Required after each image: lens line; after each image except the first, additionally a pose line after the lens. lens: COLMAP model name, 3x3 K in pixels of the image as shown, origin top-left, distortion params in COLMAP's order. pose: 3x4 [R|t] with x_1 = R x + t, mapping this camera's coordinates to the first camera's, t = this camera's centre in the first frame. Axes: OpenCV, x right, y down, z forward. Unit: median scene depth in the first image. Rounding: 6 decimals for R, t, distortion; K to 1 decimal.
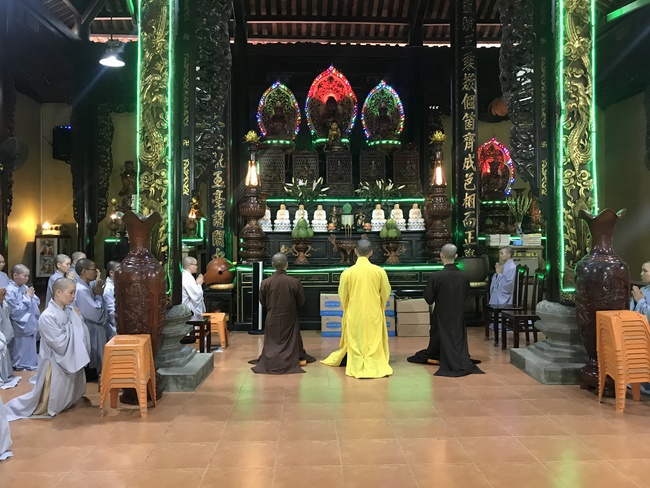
lens RADIAL K [[537.1, 0, 323.6], [0, 537.1, 236.9], [0, 0, 1]] dist [0.010751, 0.002723]
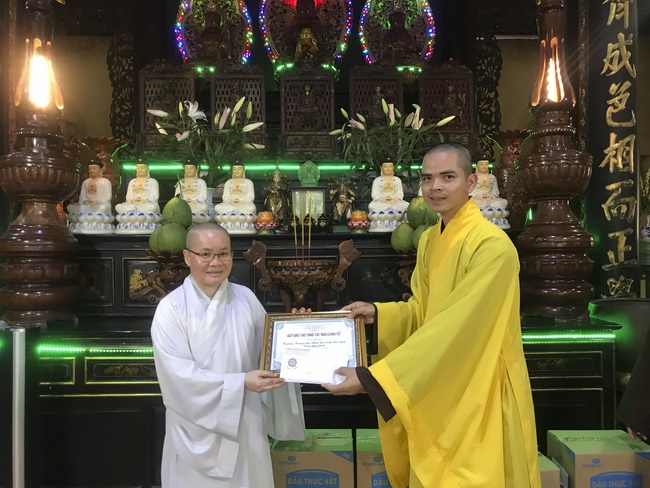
lens RADIAL K [[533.1, 0, 325.0], [0, 533.1, 244.0], [0, 0, 1]] dist [0.037351, -0.013403]
pose [[0.999750, -0.003958, -0.022012, 0.064584], [0.004199, 0.999932, 0.010908, -0.006288], [0.021967, -0.010998, 0.999698, 0.606330]]
